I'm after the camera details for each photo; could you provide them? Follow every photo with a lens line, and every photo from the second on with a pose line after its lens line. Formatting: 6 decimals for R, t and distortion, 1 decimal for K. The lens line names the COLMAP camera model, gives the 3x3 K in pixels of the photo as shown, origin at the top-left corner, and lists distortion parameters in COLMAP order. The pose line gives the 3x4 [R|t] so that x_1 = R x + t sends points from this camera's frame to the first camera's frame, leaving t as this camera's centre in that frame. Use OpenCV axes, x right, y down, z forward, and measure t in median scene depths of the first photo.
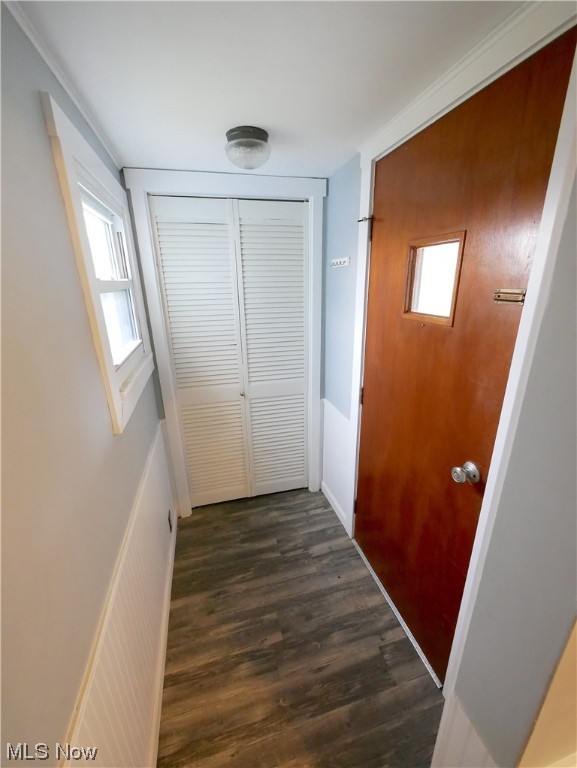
lens RADIAL K [[309.4, 0, 290.2], [0, 309.4, 382.0], [0, 0, 1]] dist [-0.009713, 0.000053]
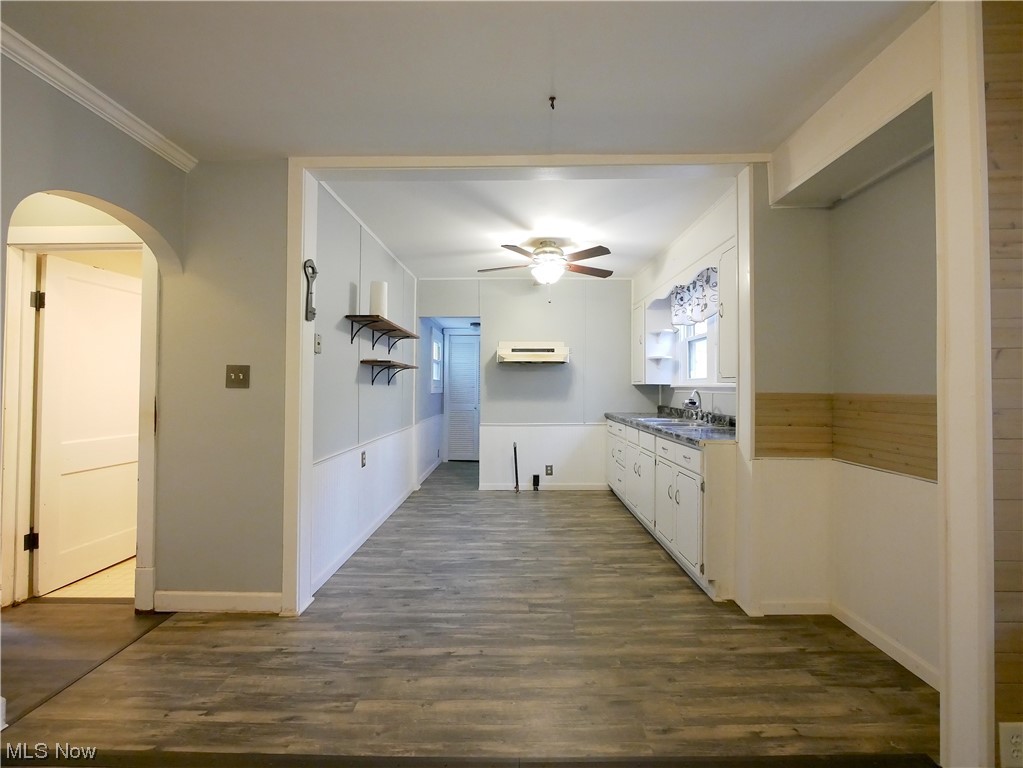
lens RADIAL K [[420.4, 0, 511.8], [0, 420.4, 379.2], [0, 0, 1]] dist [-0.009918, 0.000508]
pose [[0.964442, 0.018908, -0.263618, 1.121508], [-0.103933, 0.944211, -0.312511, 0.941529], [0.243002, 0.328797, 0.912602, -2.273233]]
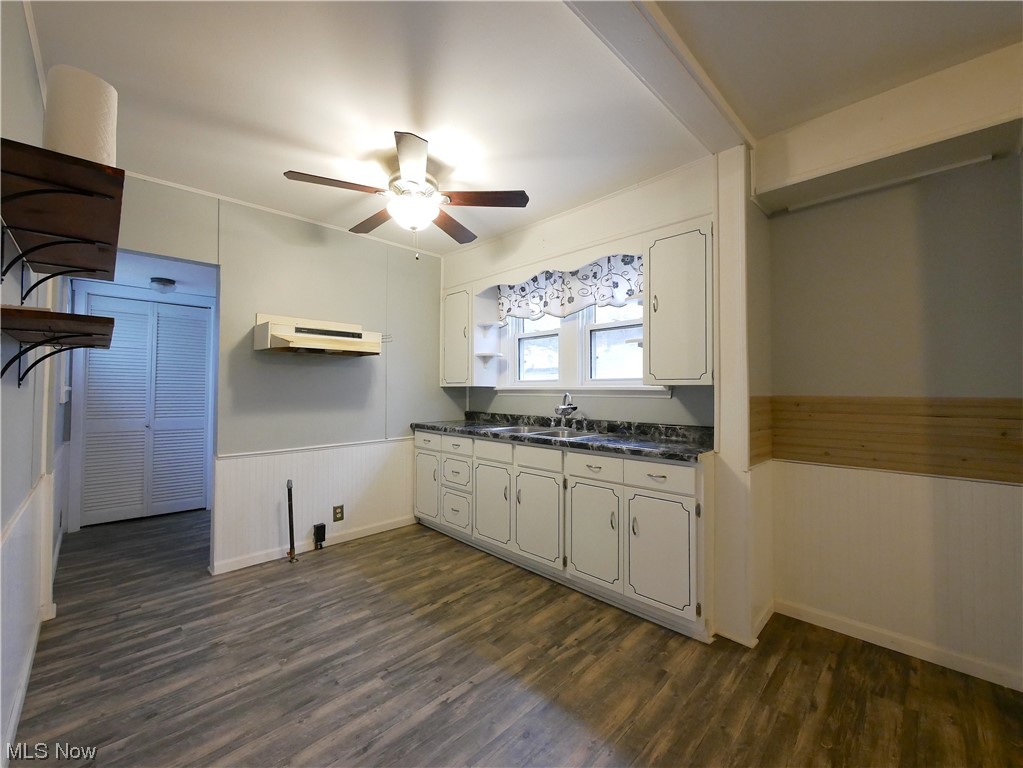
lens RADIAL K [[420.4, 0, 511.8], [0, 420.4, 379.2], [0, 0, 1]] dist [-0.009918, 0.000508]
pose [[0.869254, 0.034477, 0.493162, 0.388254], [0.135097, 0.943028, -0.304050, 0.730336], [-0.475548, 0.330921, 0.815074, -1.585582]]
